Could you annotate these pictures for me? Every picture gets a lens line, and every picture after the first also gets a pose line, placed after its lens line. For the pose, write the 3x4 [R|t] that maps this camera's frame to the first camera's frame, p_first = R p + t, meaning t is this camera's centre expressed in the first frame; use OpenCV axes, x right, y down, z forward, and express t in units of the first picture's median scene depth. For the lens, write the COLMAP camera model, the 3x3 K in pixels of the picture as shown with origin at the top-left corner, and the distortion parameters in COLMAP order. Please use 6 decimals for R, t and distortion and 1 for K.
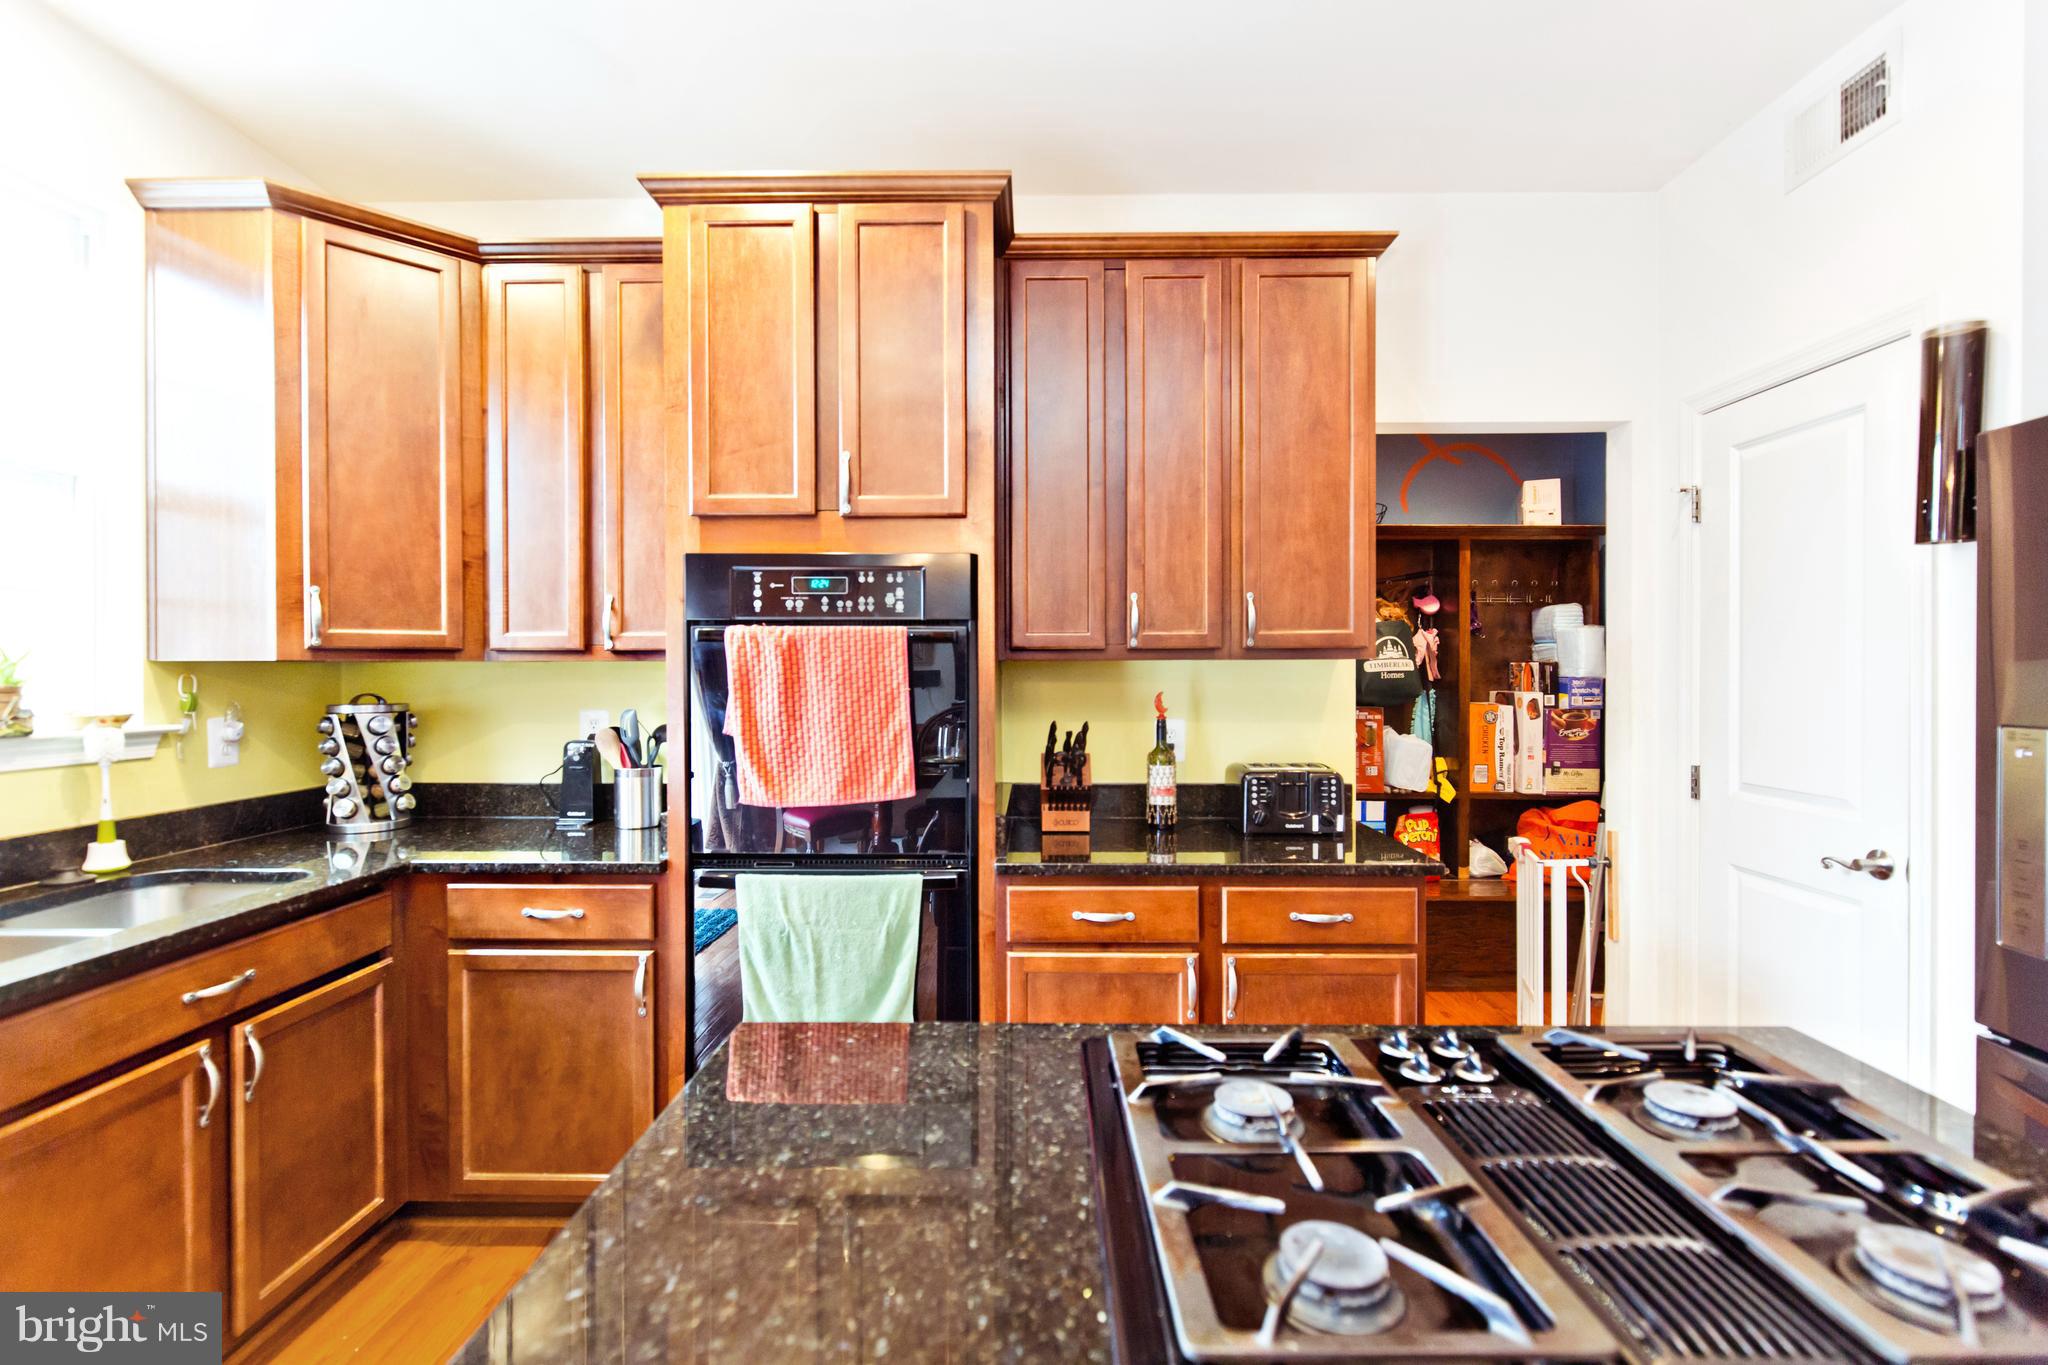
lens RADIAL K [[921.0, 0, 1016.7], [0, 921.0, 677.6], [0, 0, 1]] dist [0.000918, -0.000625]
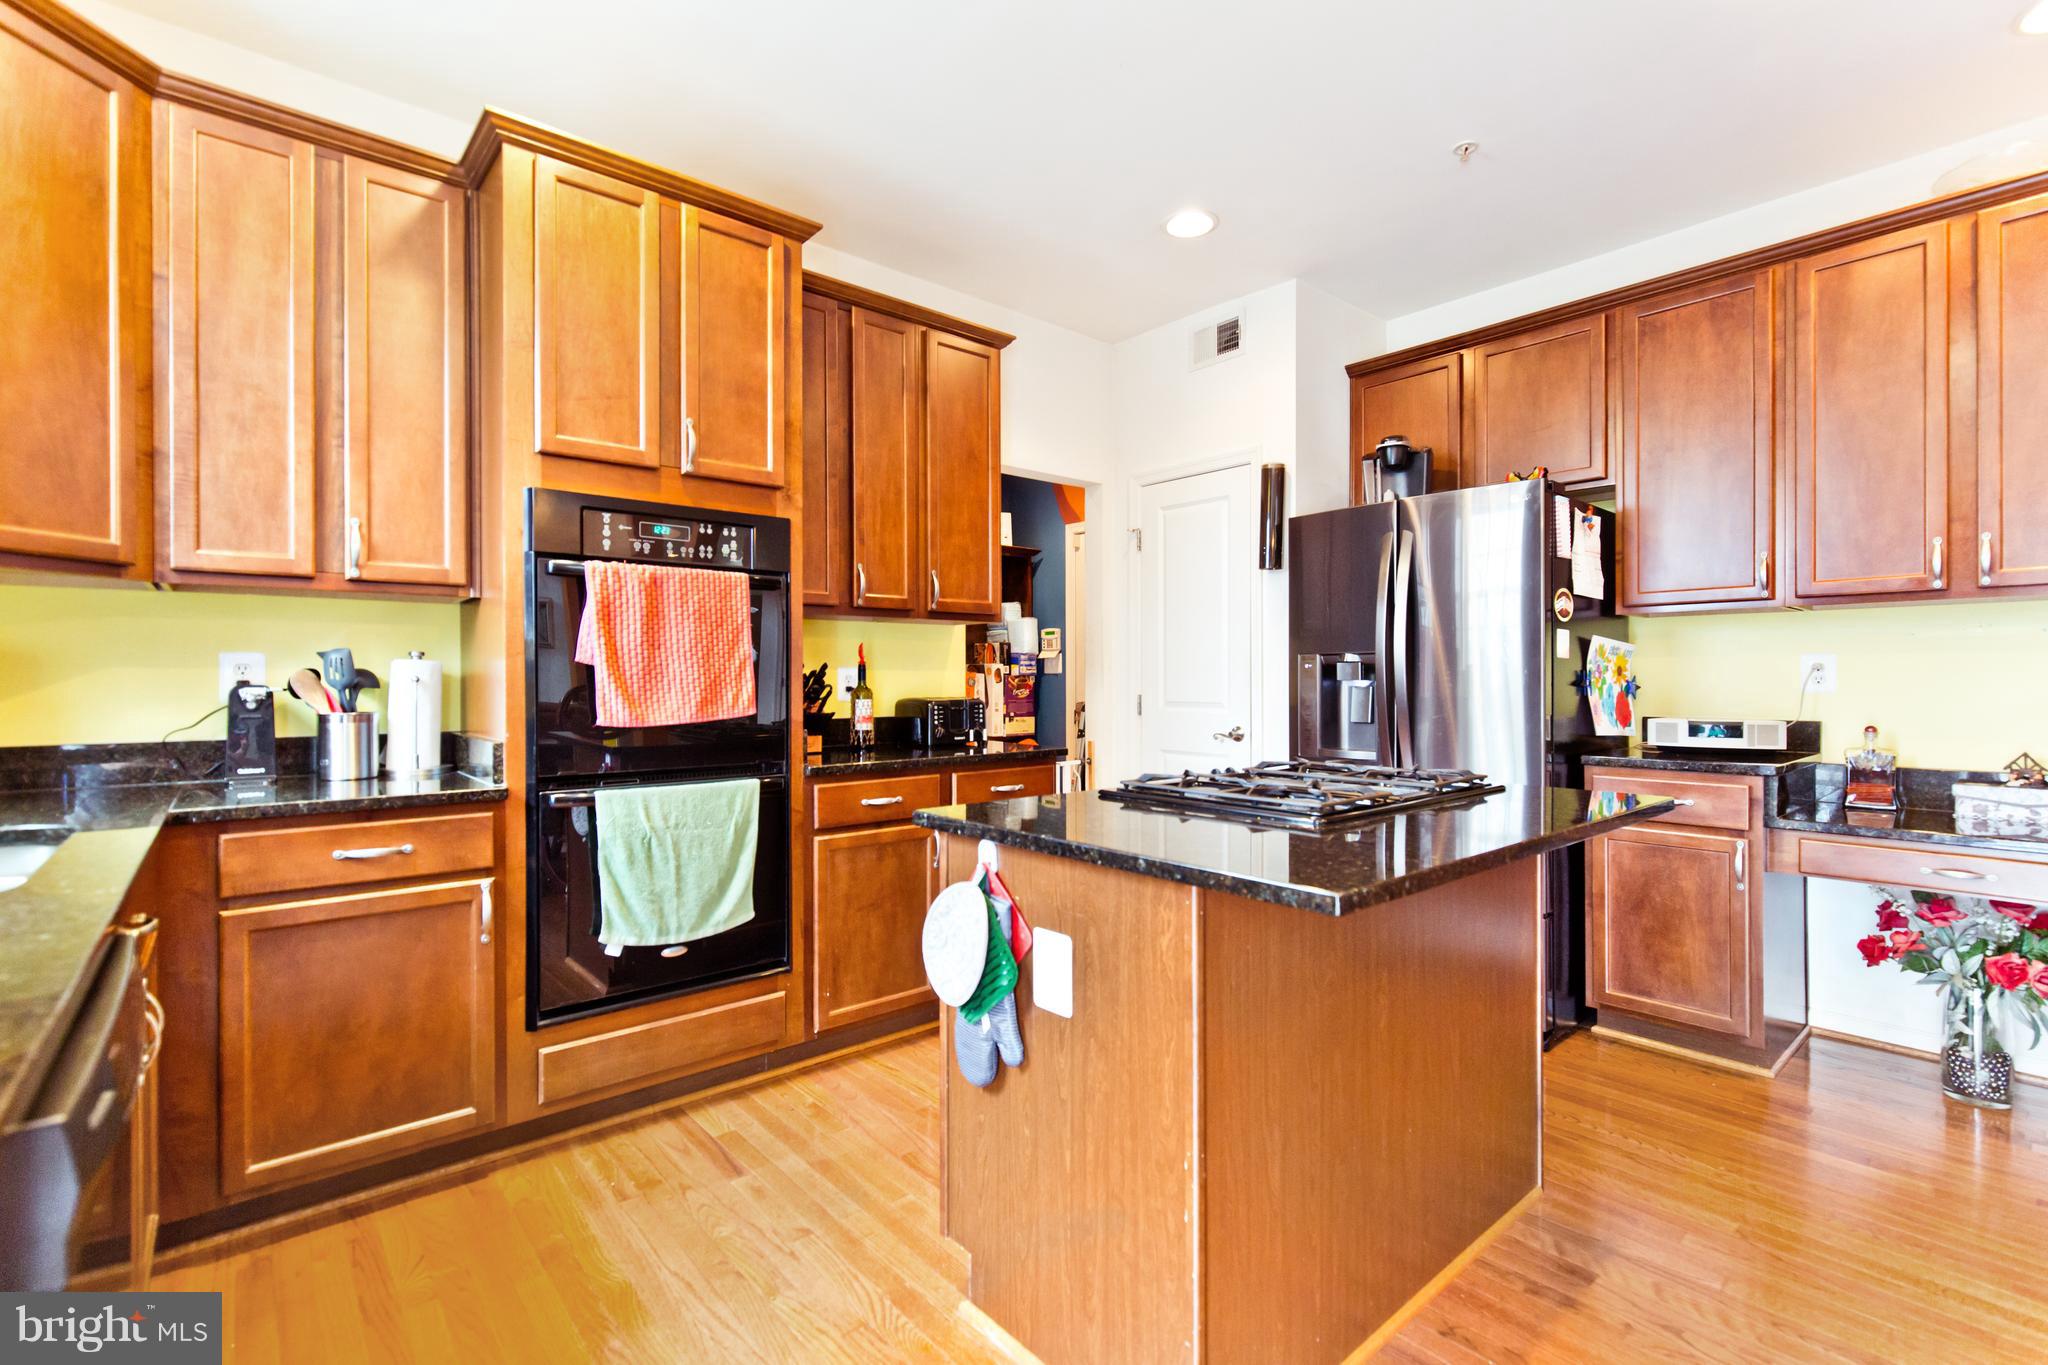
lens RADIAL K [[916.4, 0, 1024.0], [0, 916.4, 682.5], [0, 0, 1]] dist [-0.000434, -0.000479]
pose [[0.748724, -0.002967, 0.662876, -0.585499], [0.006076, 0.999979, -0.002387, 0.083981], [-0.662854, 0.005815, 0.748726, -0.125571]]
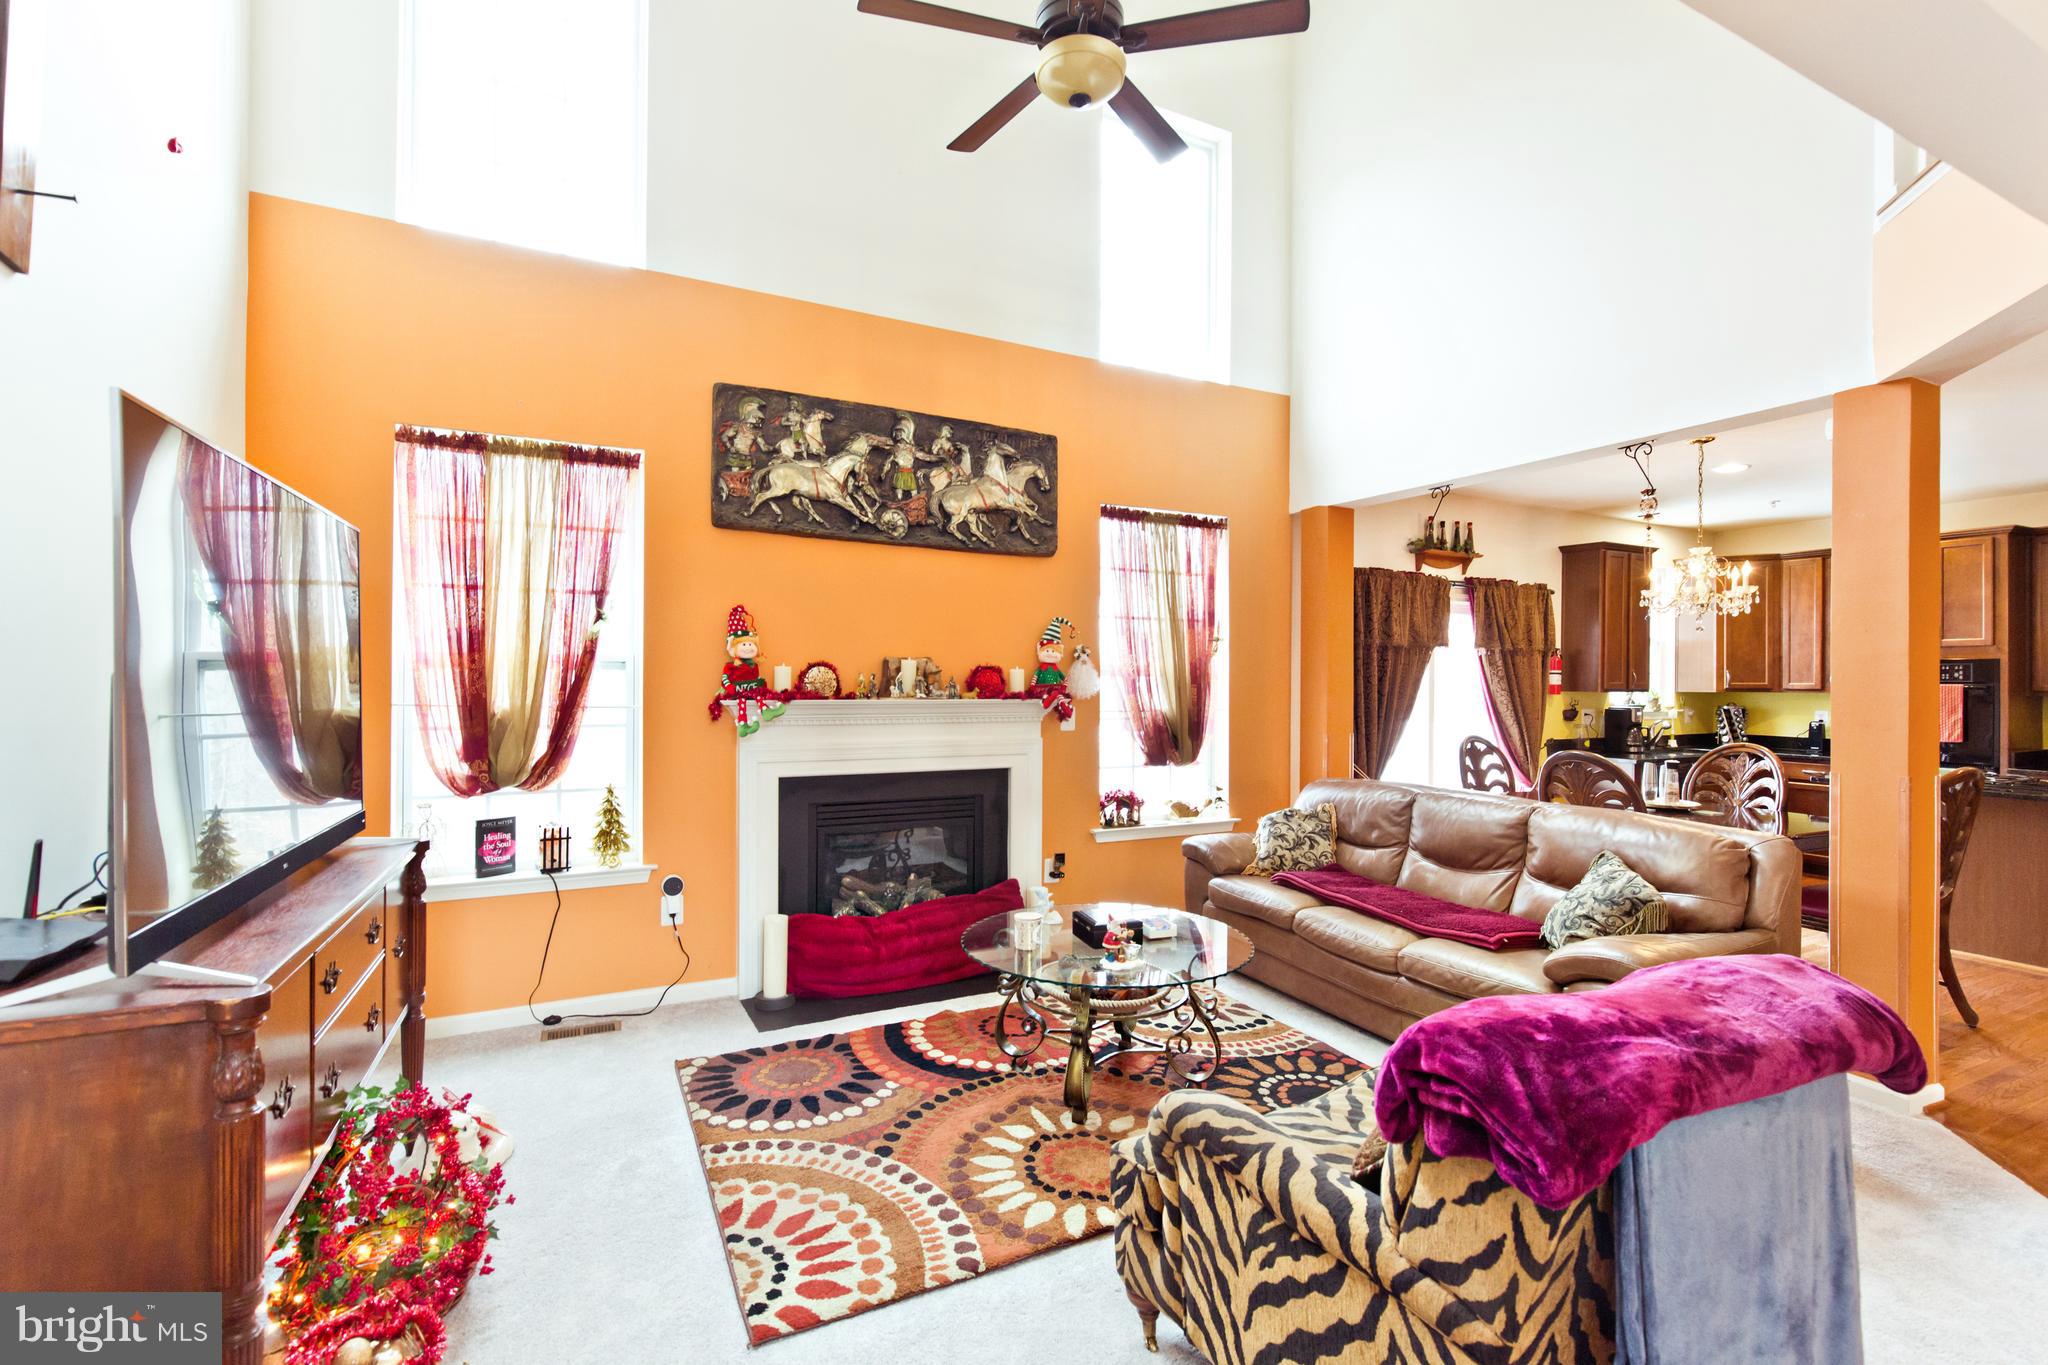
lens RADIAL K [[887.2, 0, 1024.0], [0, 887.2, 682.5], [0, 0, 1]] dist [-0.011960, -0.000184]
pose [[0.447721, 0.007029, -0.894146, 0.944931], [-0.012358, 0.999922, 0.001673, -0.026004], [0.894088, 0.010301, 0.447773, -2.673417]]
